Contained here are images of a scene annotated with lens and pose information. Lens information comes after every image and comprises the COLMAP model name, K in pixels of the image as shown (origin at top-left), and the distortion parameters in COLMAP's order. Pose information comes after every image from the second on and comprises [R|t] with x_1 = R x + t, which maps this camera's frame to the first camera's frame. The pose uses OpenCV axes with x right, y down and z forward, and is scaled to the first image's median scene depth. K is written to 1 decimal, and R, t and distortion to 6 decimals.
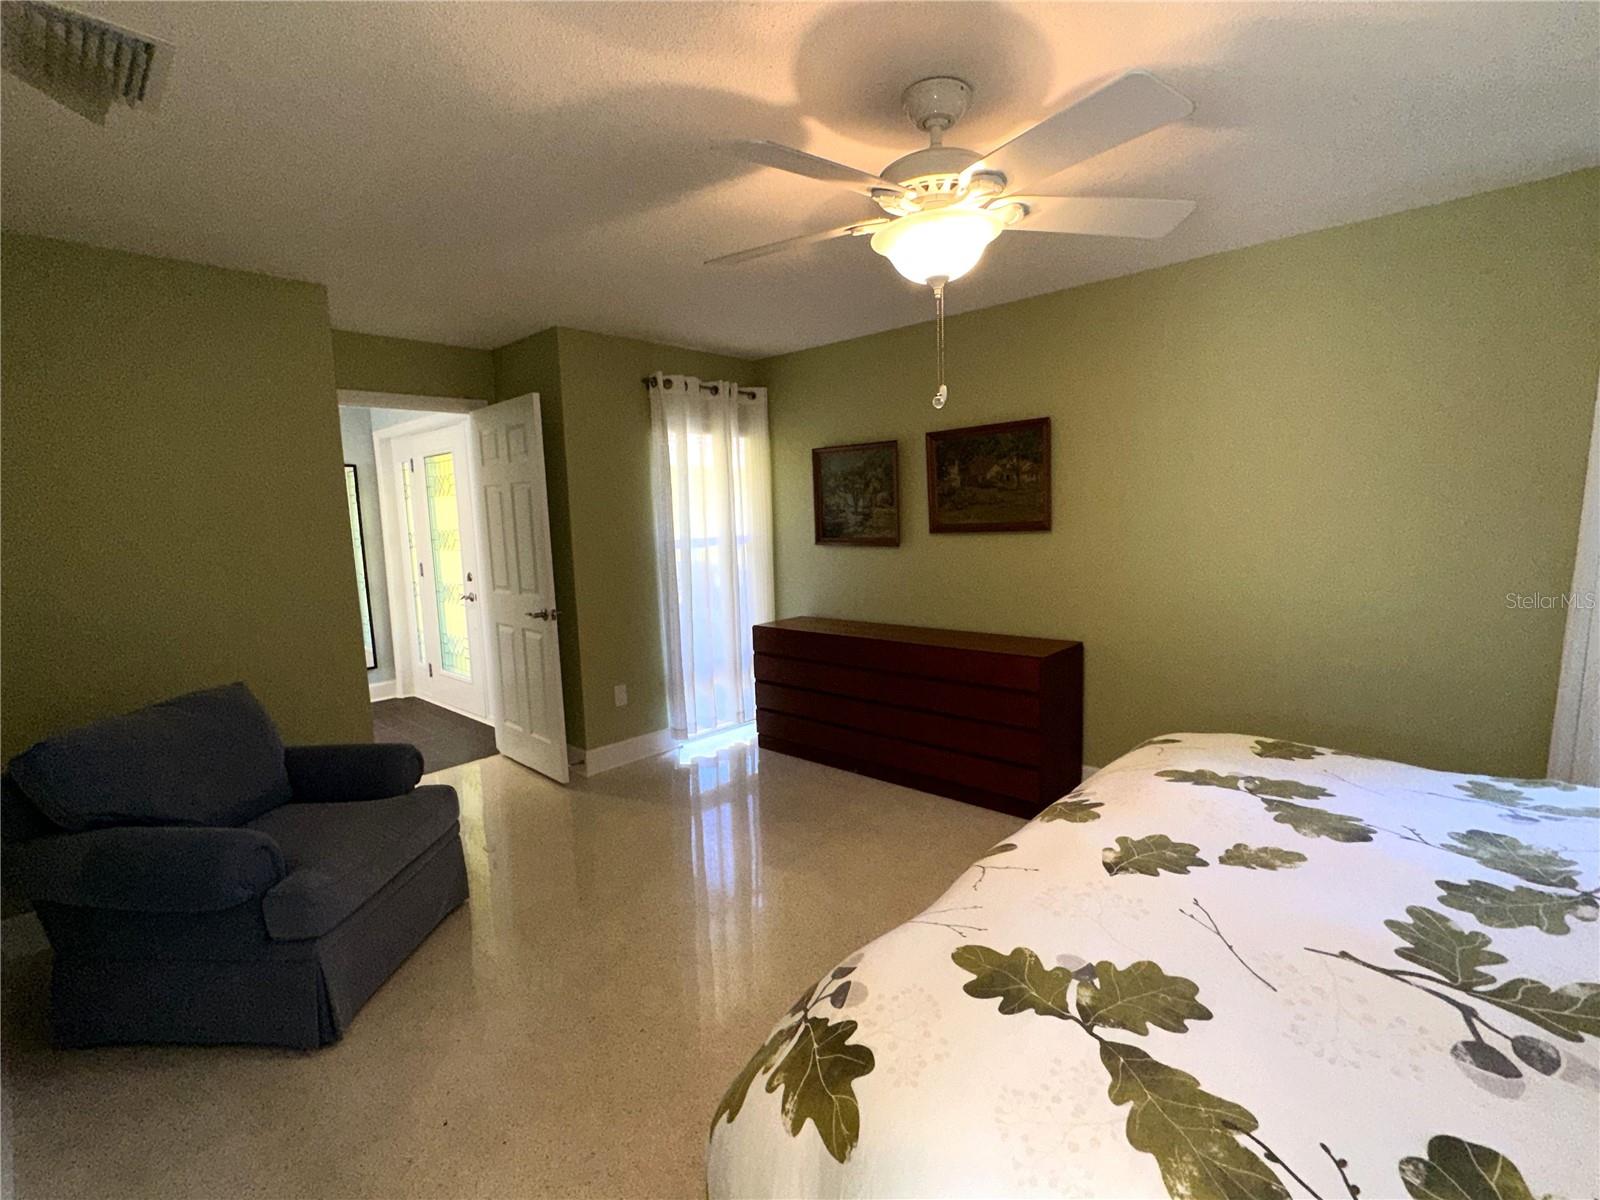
lens RADIAL K [[751.8, 0, 800.0], [0, 751.8, 600.0], [0, 0, 1]] dist [-0.001905, -0.000188]
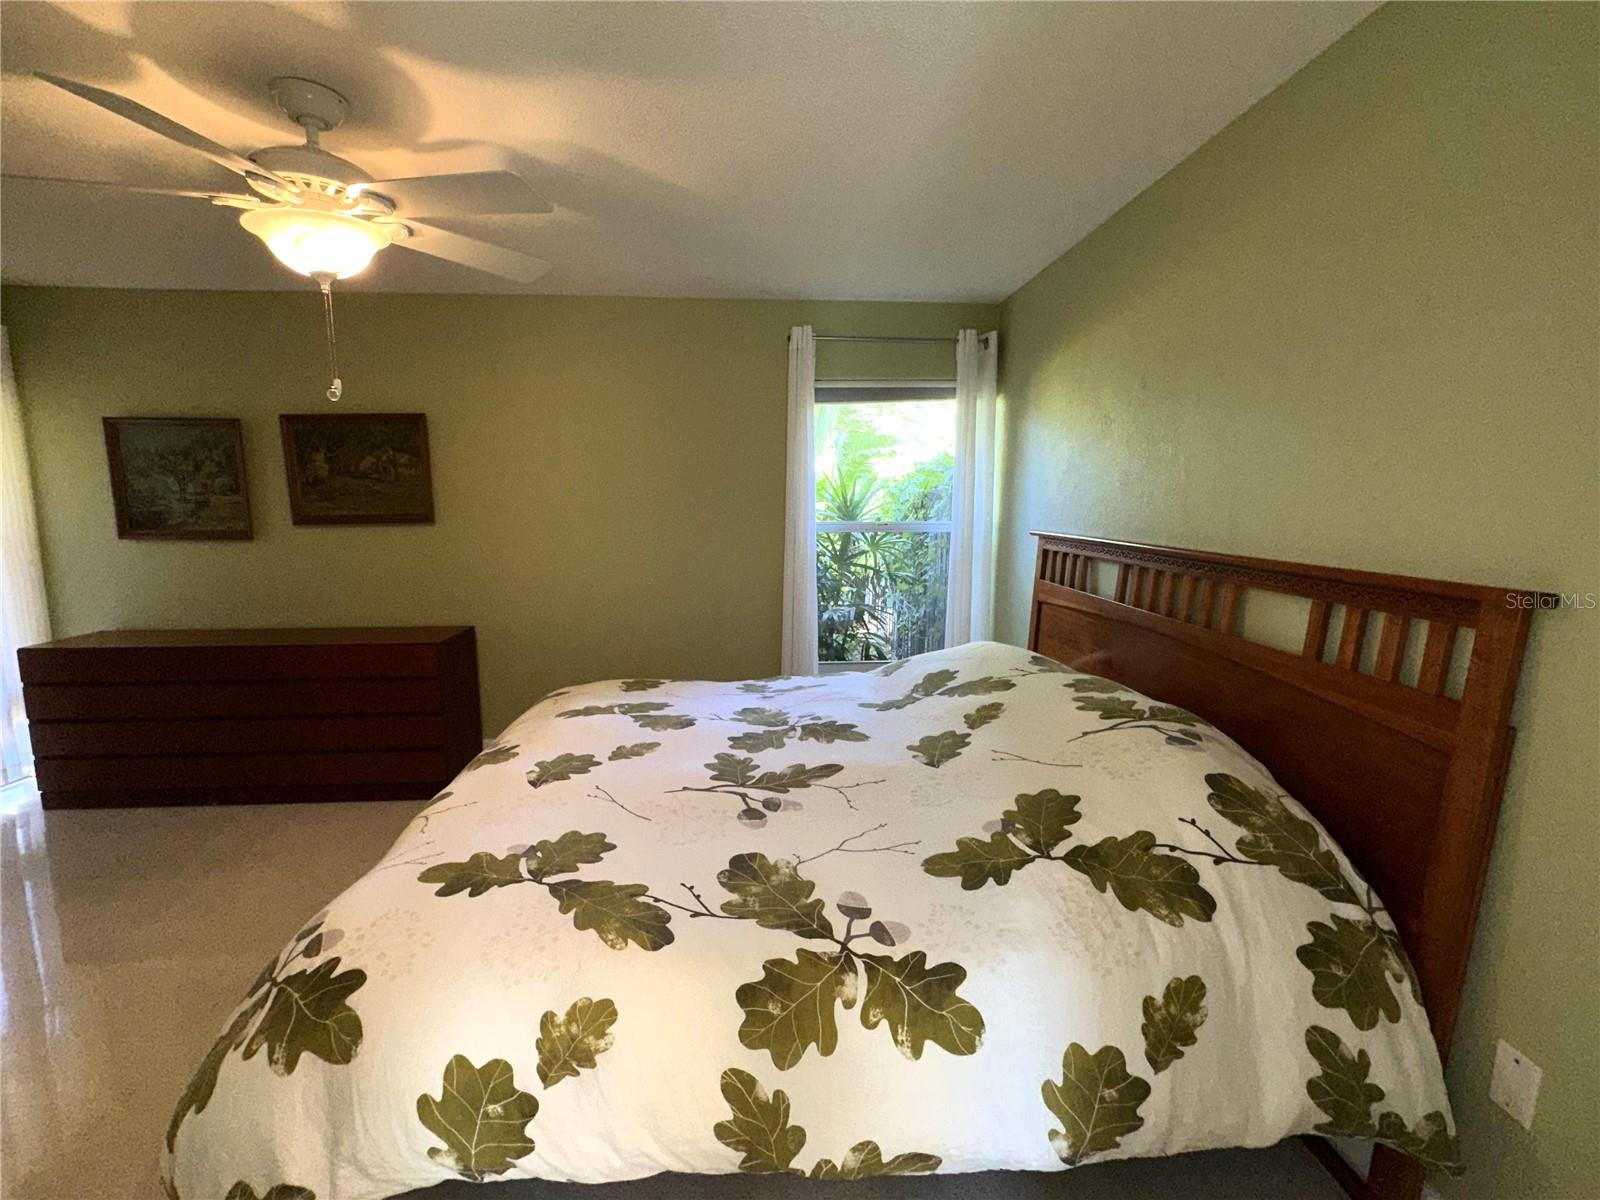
lens RADIAL K [[758.3, 0, 796.4], [0, 758.3, 604.2], [0, 0, 1]] dist [-0.001006, -0.000062]
pose [[0.699604, -0.069534, 0.711140, -0.144677], [0.061134, 0.997429, 0.037384, 0.024602], [-0.711911, 0.017320, 0.702056, -0.194558]]
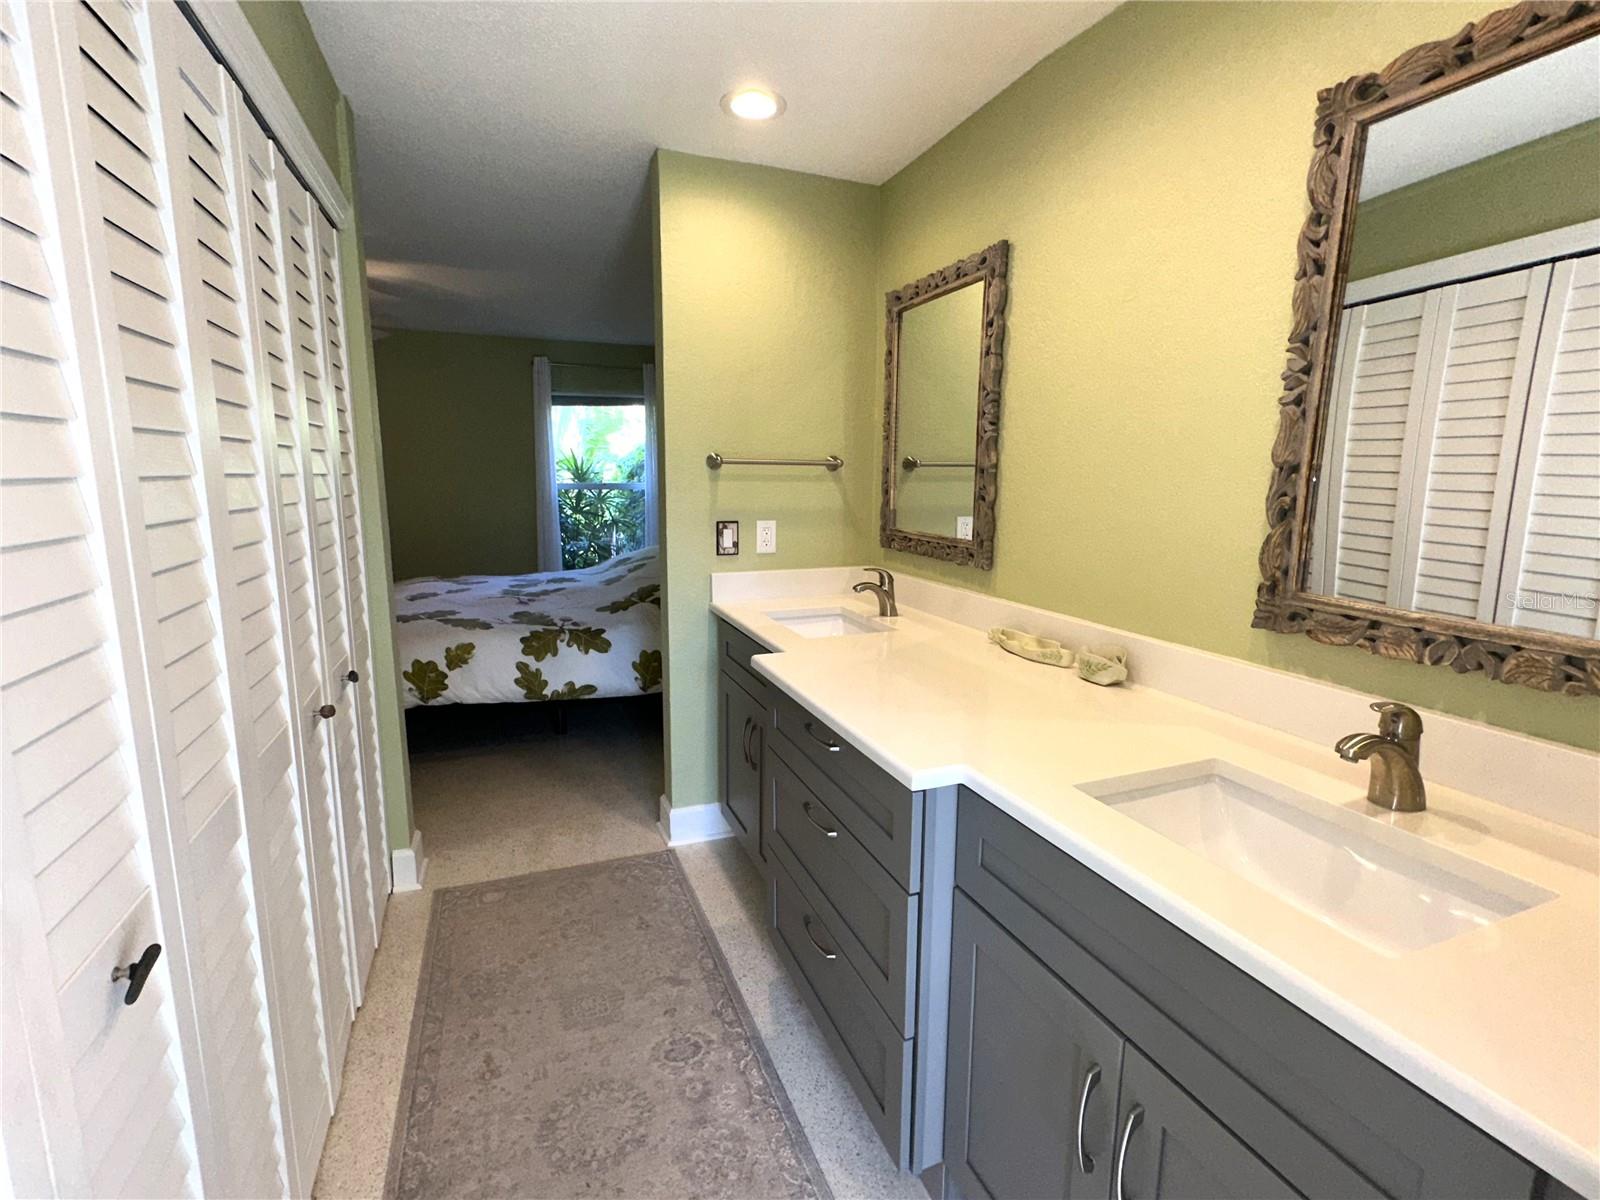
lens RADIAL K [[752.0, 0, 803.2], [0, 752.0, 596.9], [0, 0, 1]] dist [-0.000312, 0.000076]
pose [[0.444226, -0.113379, 0.888712, -1.116570], [0.087016, 0.992730, 0.083154, 0.200520], [-0.891679, 0.040393, 0.450862, -1.208291]]
